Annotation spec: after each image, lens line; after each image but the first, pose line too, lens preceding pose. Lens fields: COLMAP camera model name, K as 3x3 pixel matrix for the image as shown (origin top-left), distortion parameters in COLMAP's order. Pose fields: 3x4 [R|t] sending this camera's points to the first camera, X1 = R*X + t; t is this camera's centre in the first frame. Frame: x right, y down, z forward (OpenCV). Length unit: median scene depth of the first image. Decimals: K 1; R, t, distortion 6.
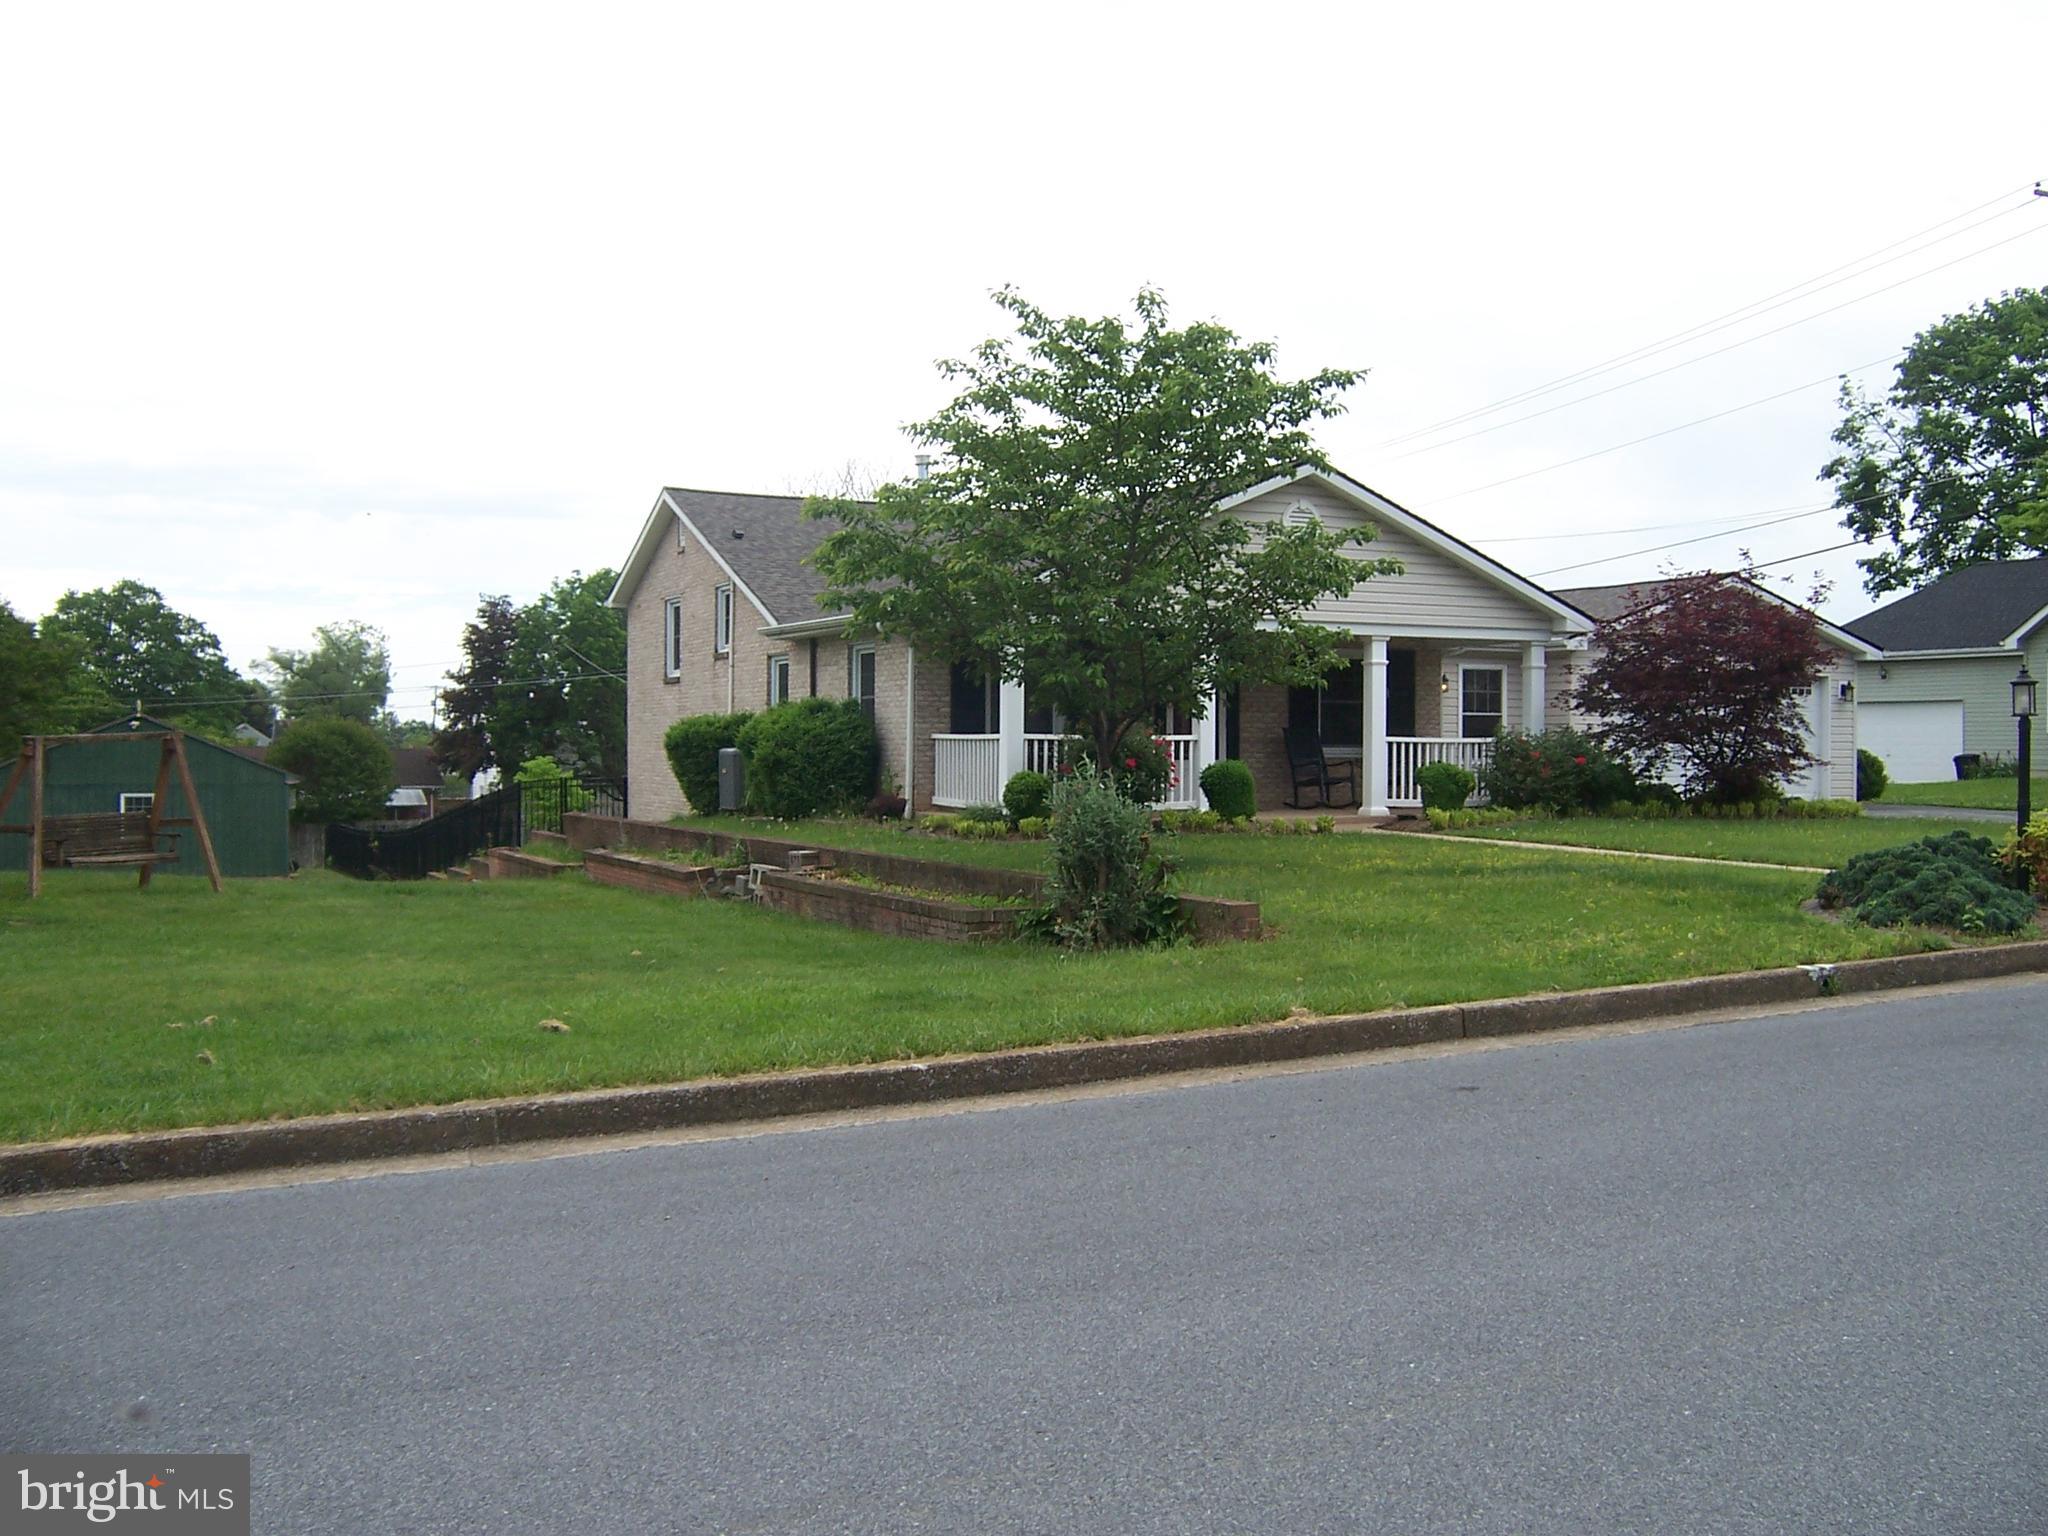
lens RADIAL K [[2032.2, 0, 1024.0], [0, 2032.2, 768.0], [0, 0, 1]] dist [-0.139301, 0.165007]
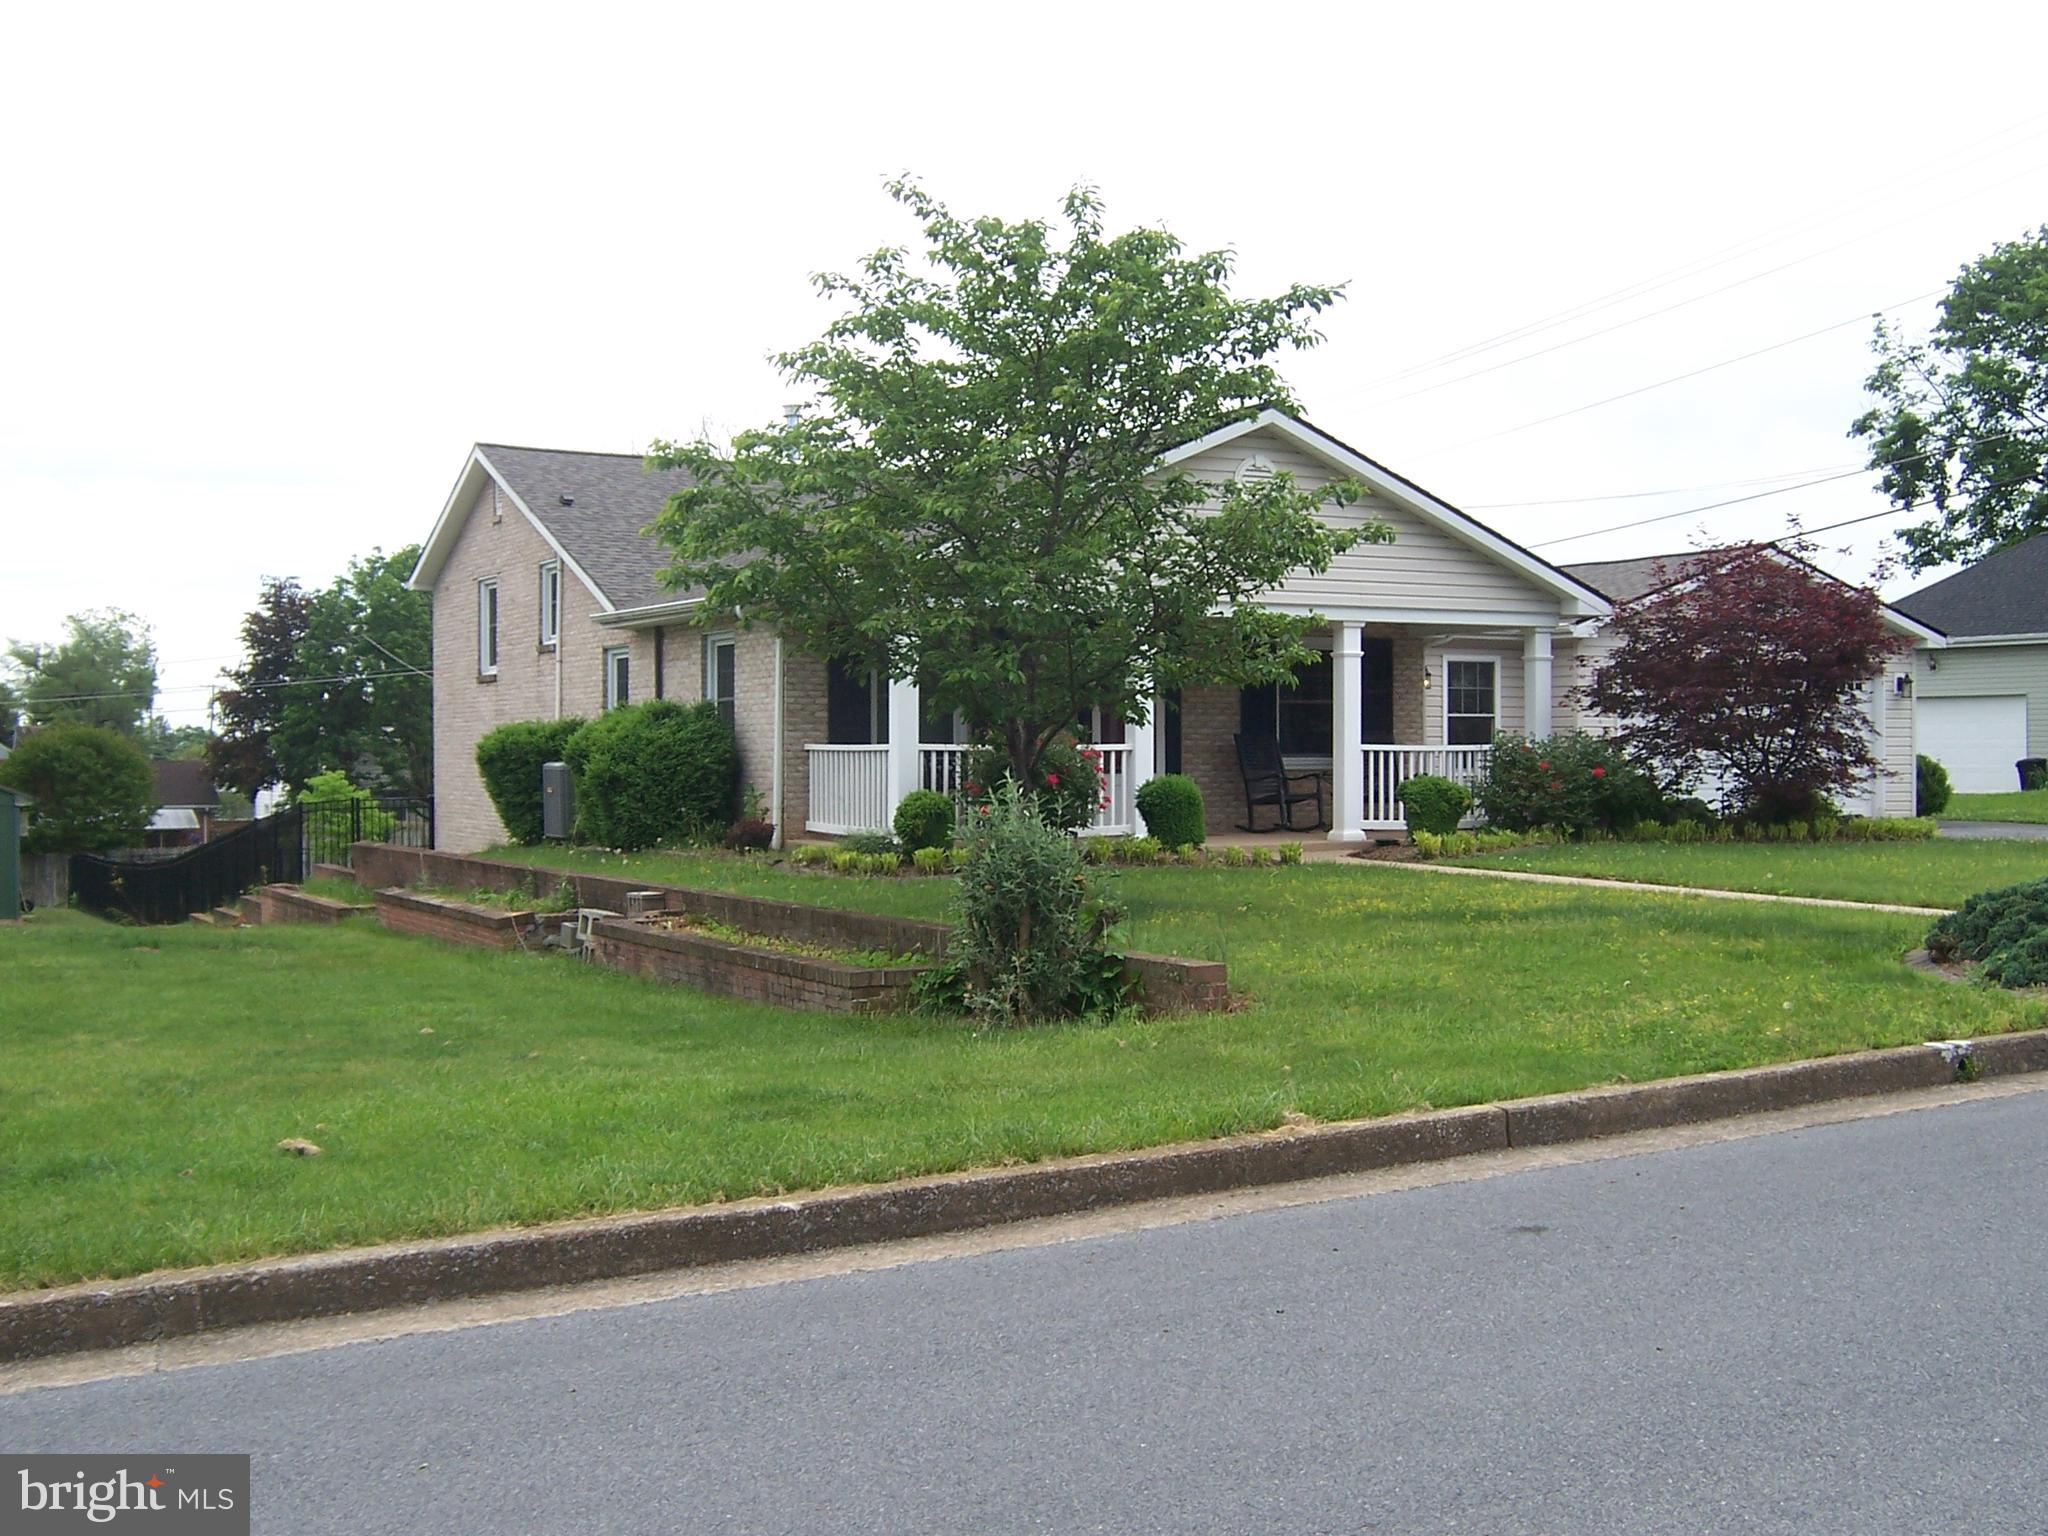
lens RADIAL K [[2369.0, 0, 1024.0], [0, 2369.0, 768.0], [0, 0, 1]] dist [-0.088433, 0.020650]
pose [[0.998897, -0.005716, 0.046601, -0.002179], [0.005906, 0.999975, -0.003940, -0.003064], [-0.046577, 0.004211, 0.998906, 0.052313]]
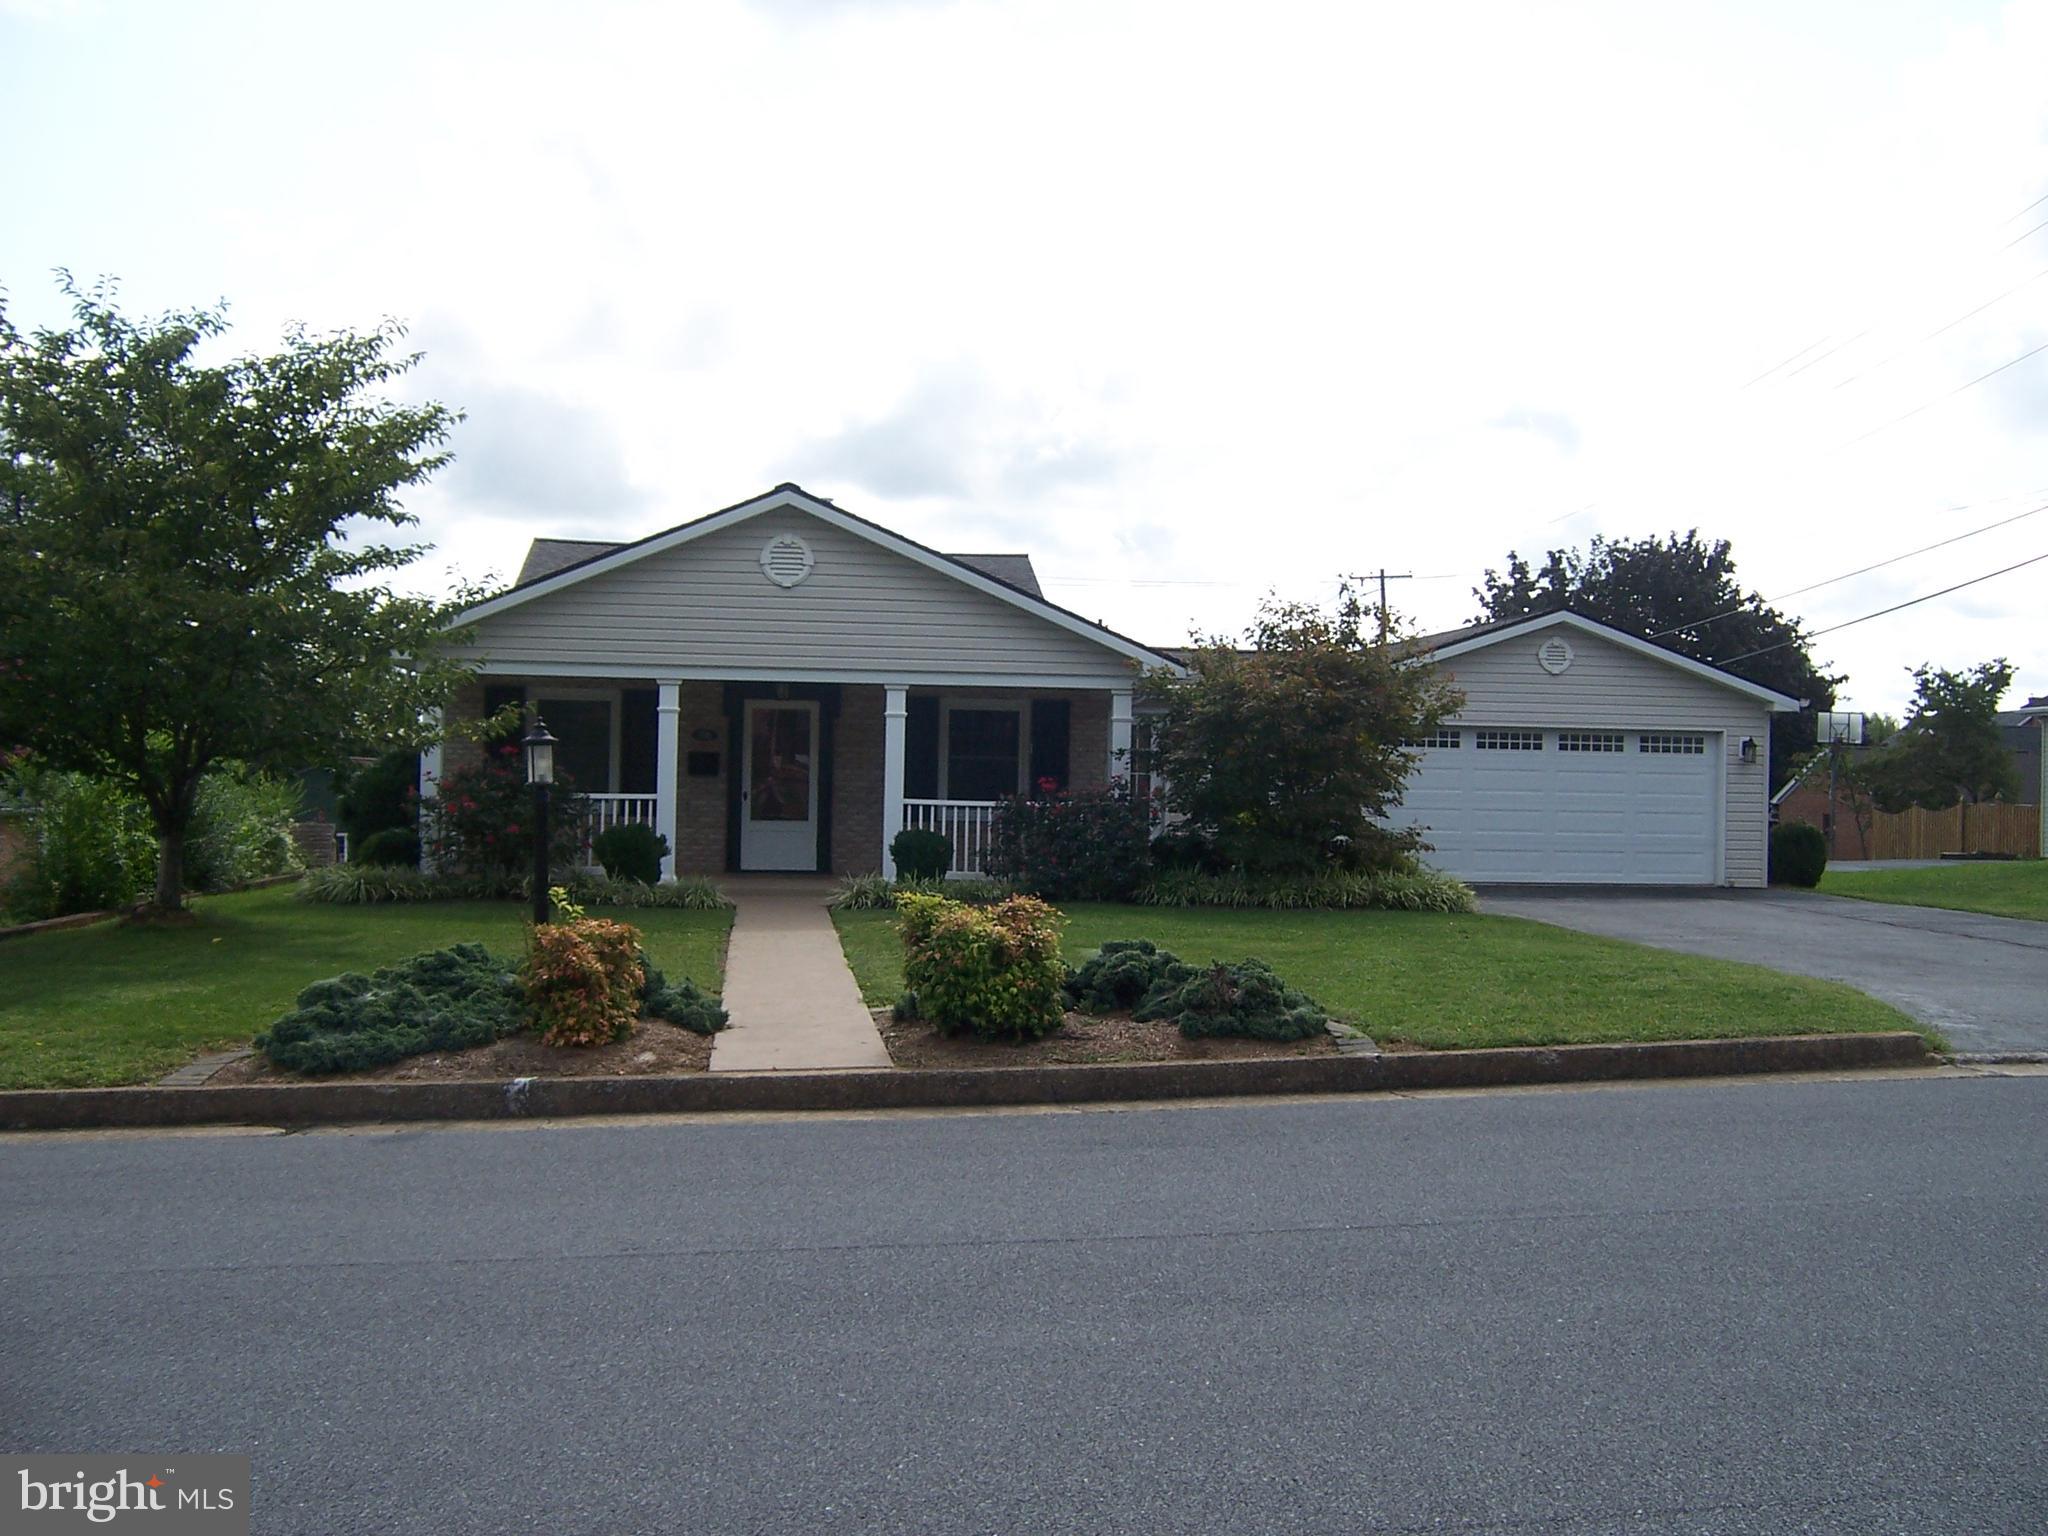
lens RADIAL K [[2032.2, 0, 1024.0], [0, 2032.2, 768.0], [0, 0, 1]] dist [-0.139301, 0.165007]
pose [[0.951390, 0.009604, -0.307840, 0.524468], [-0.017251, 0.999606, -0.022128, -0.010716], [0.307507, 0.026363, 0.951181, 0.184626]]
